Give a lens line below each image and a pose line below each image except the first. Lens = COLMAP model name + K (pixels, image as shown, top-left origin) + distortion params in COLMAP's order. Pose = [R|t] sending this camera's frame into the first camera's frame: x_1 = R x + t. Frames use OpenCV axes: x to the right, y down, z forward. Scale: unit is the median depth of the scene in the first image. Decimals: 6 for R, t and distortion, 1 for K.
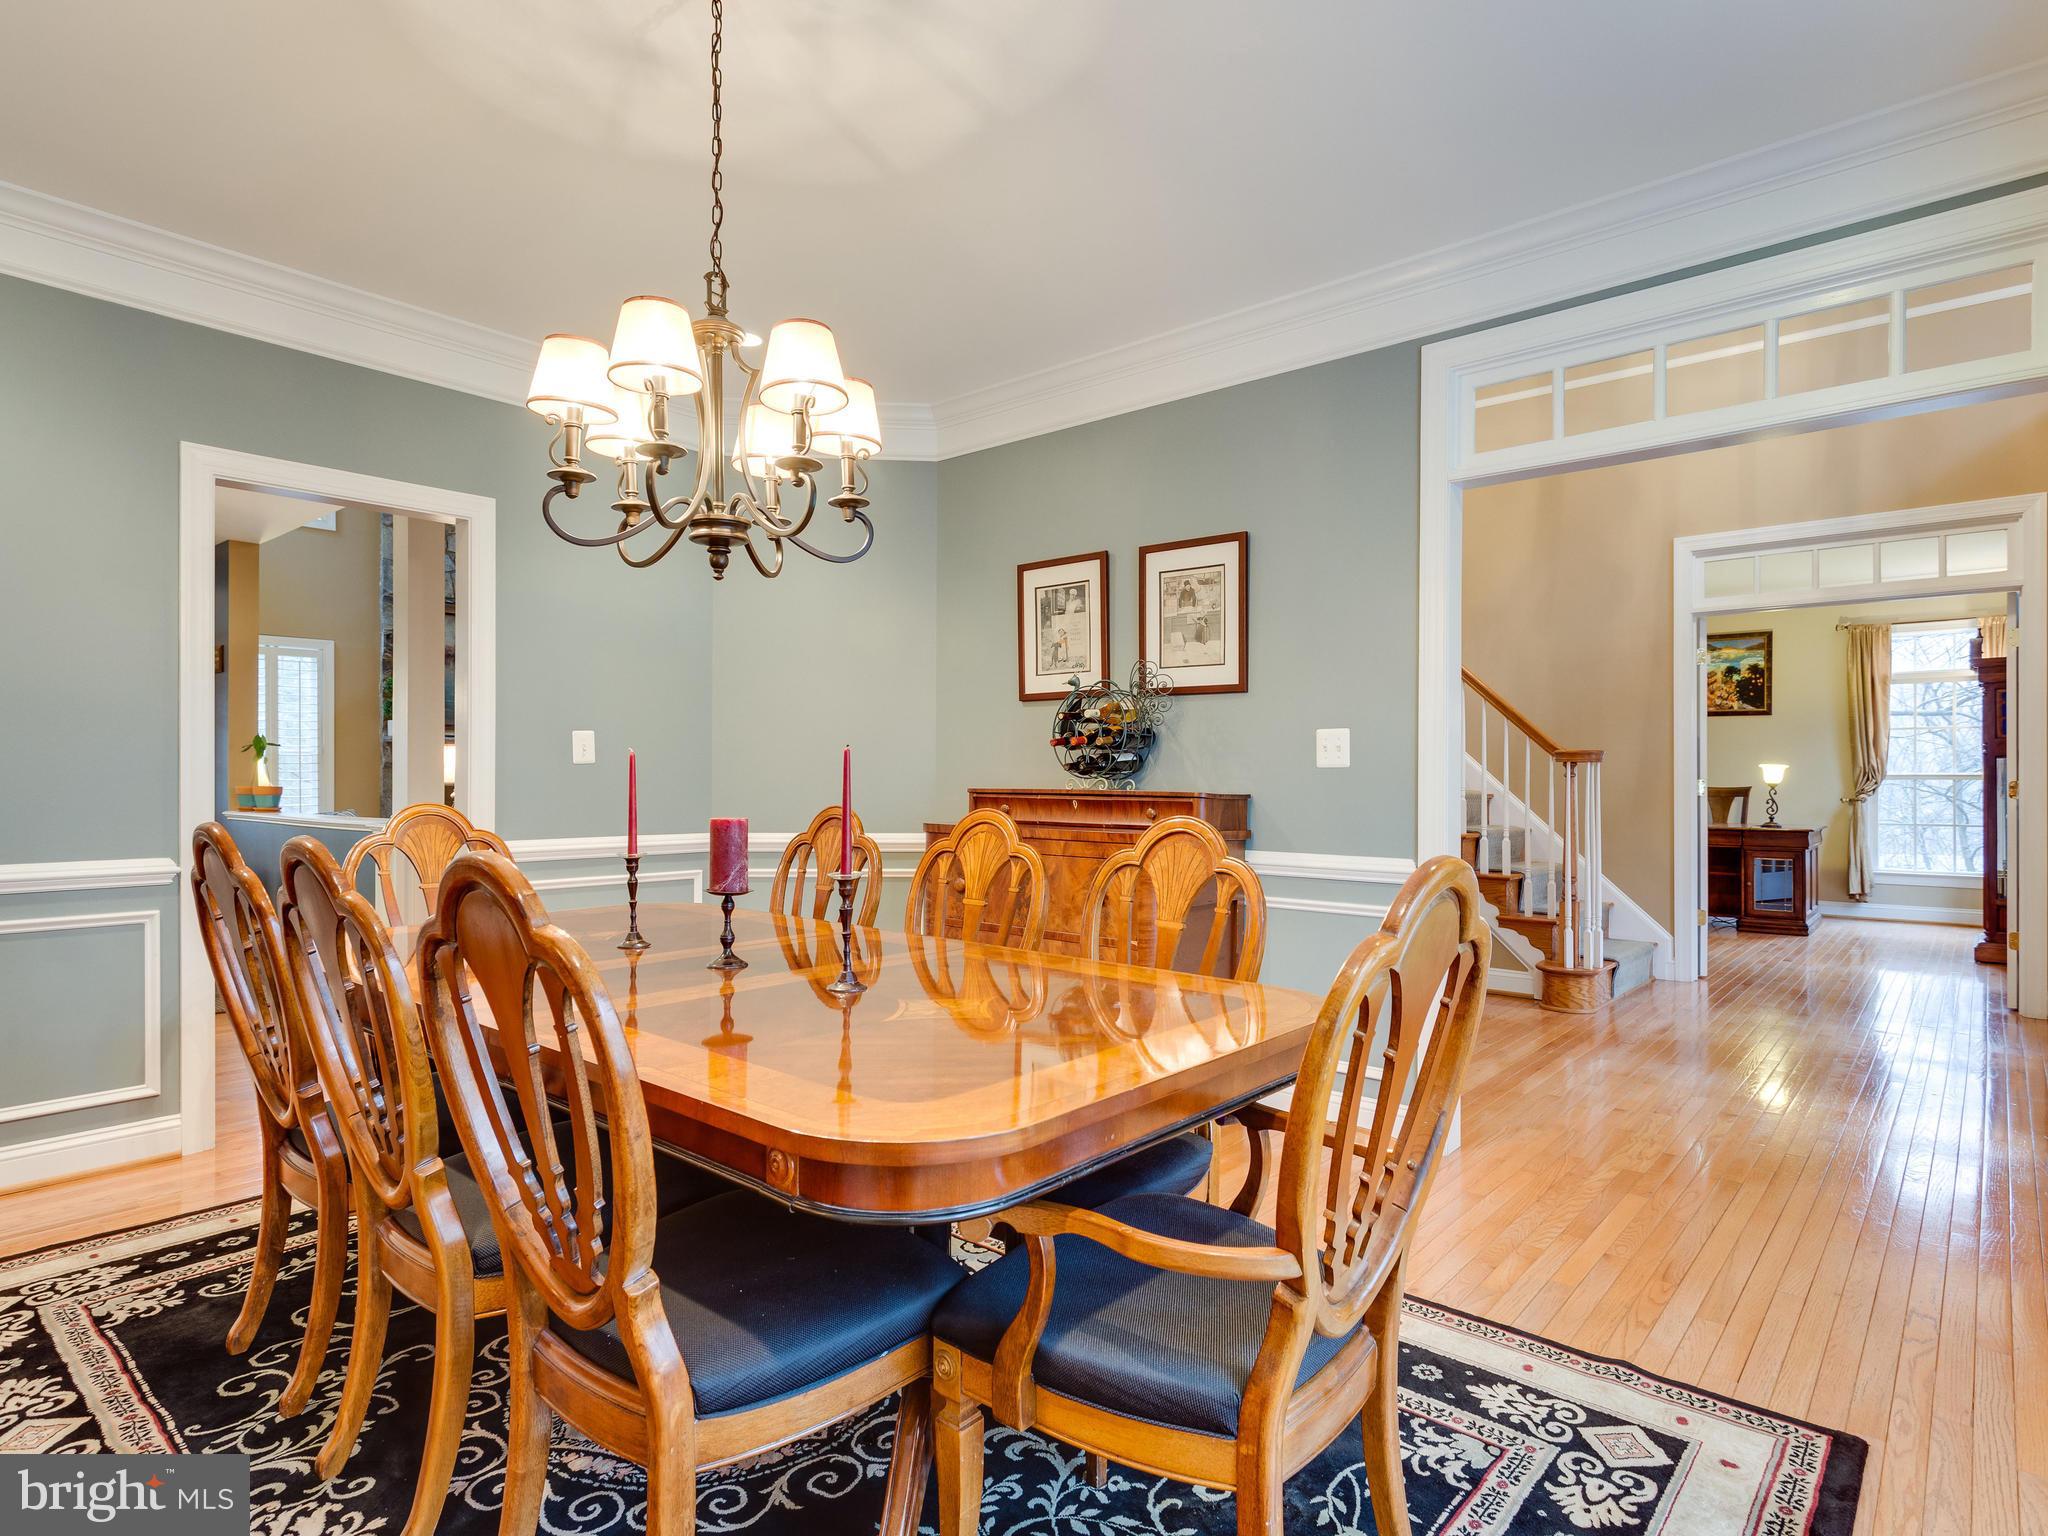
lens RADIAL K [[1109.4, 0, 1021.2], [0, 1109.4, 766.8], [0, 0, 1]] dist [0.002614, 0.002335]
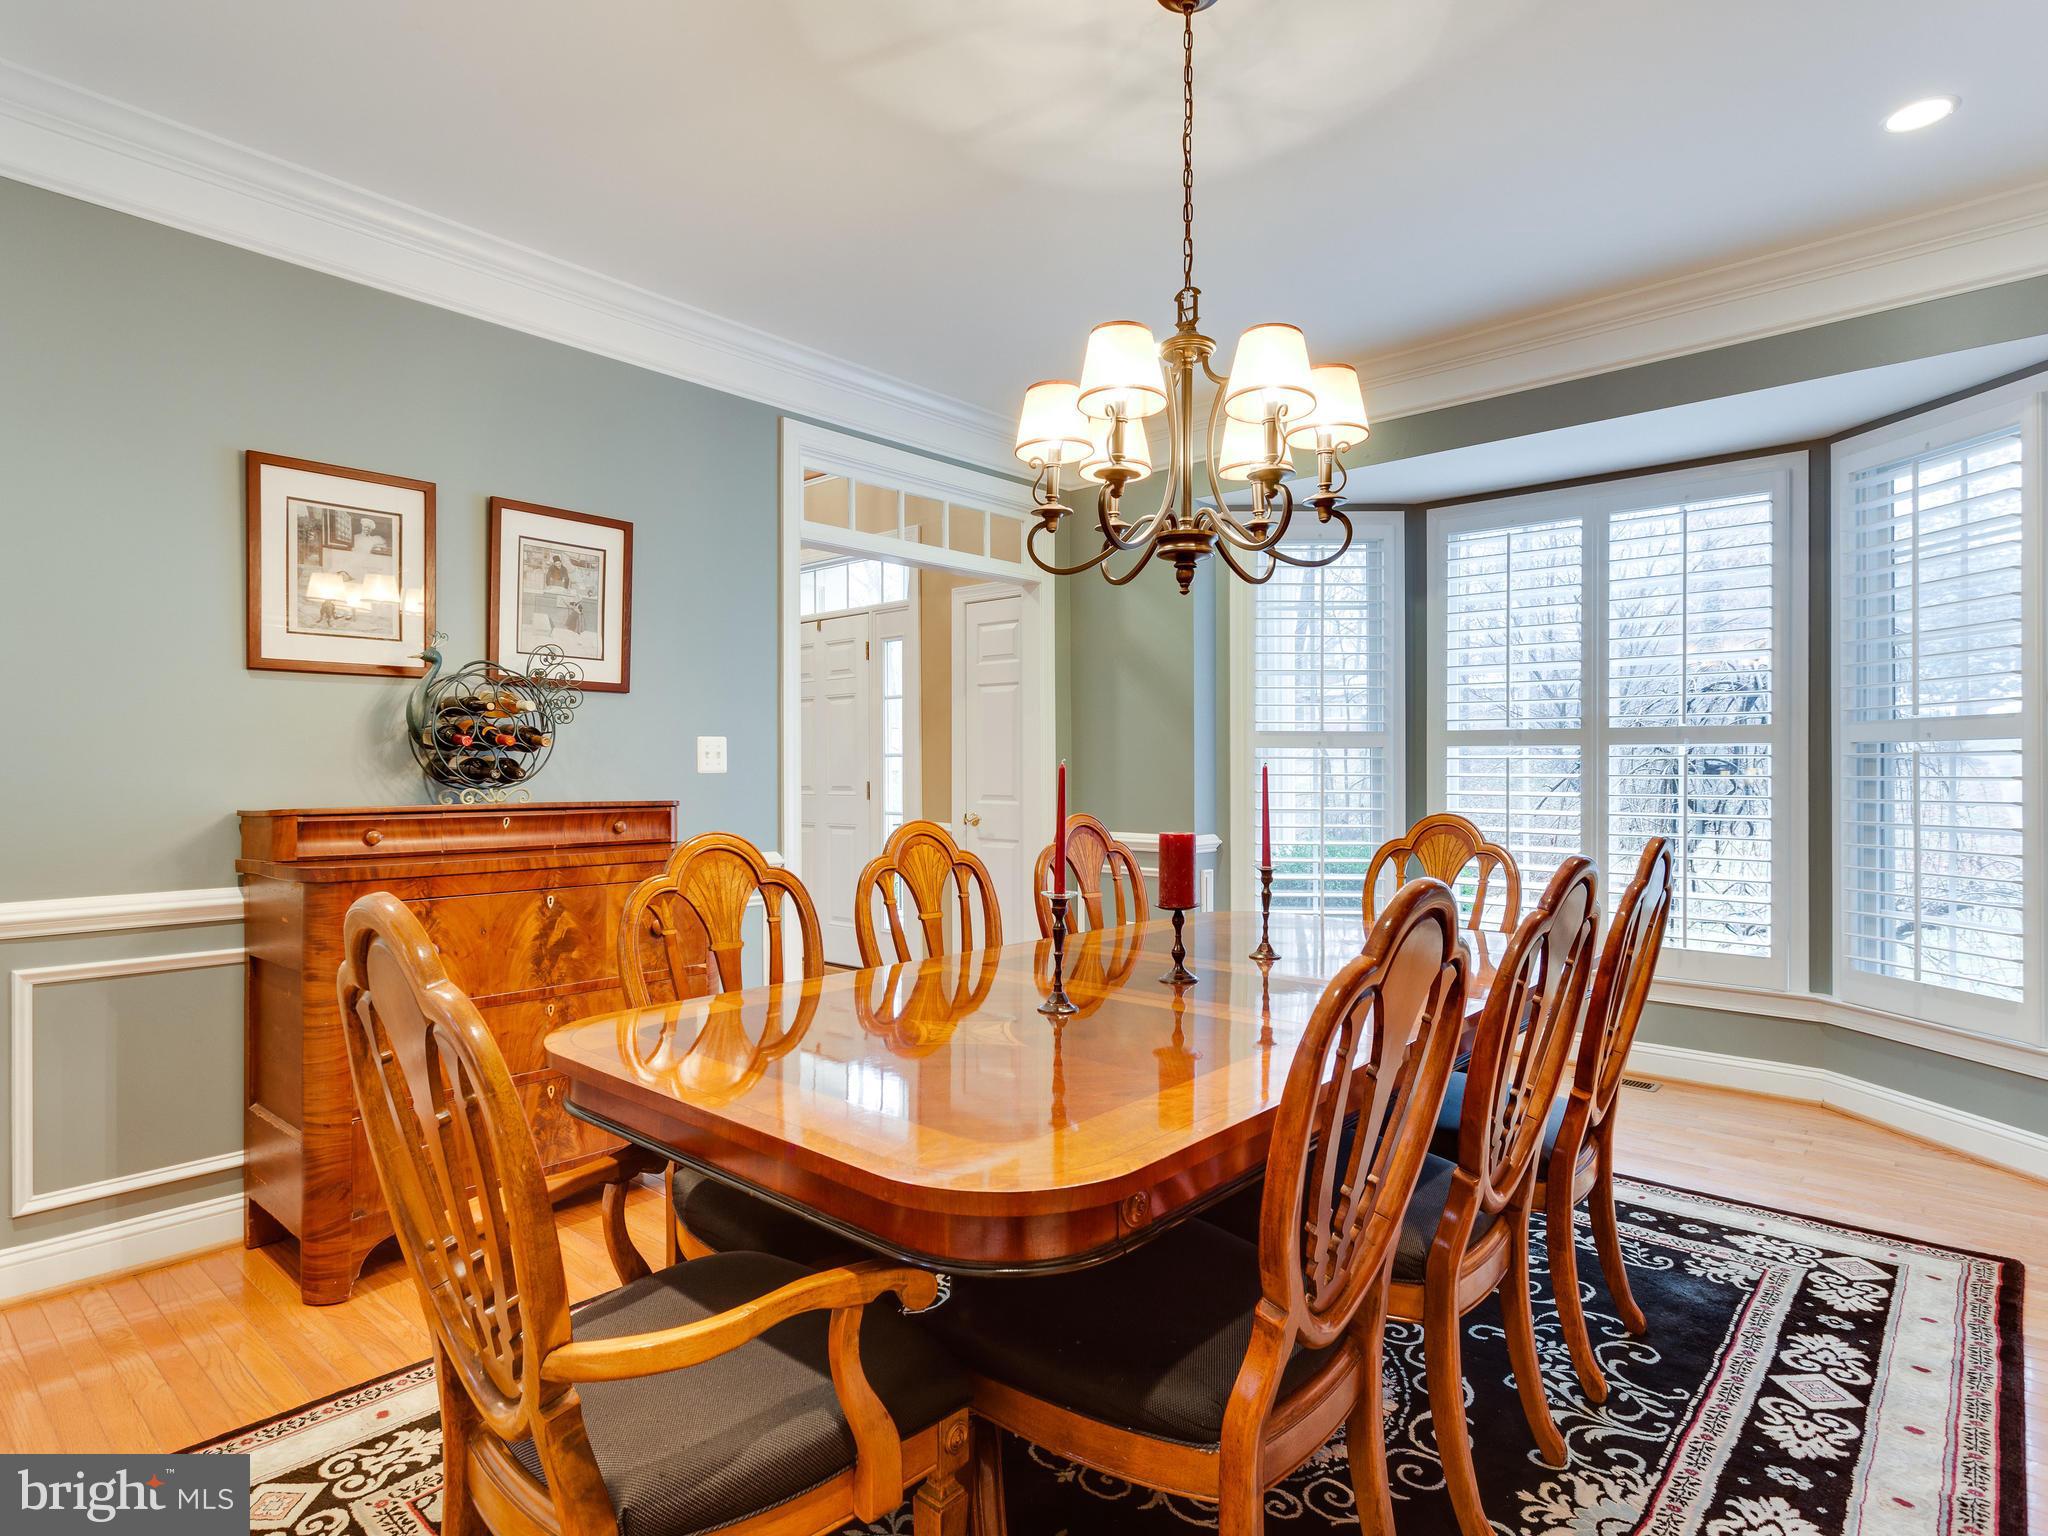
lens RADIAL K [[1109.4, 0, 1023.9], [0, 1109.4, 767.1], [0, 0, 1]] dist [0.002614, 0.002335]
pose [[0.004989, -0.003051, 0.999983, -0.708835], [-0.003647, 0.999989, 0.003069, -0.008039], [-0.999981, -0.003662, 0.004978, 0.633518]]
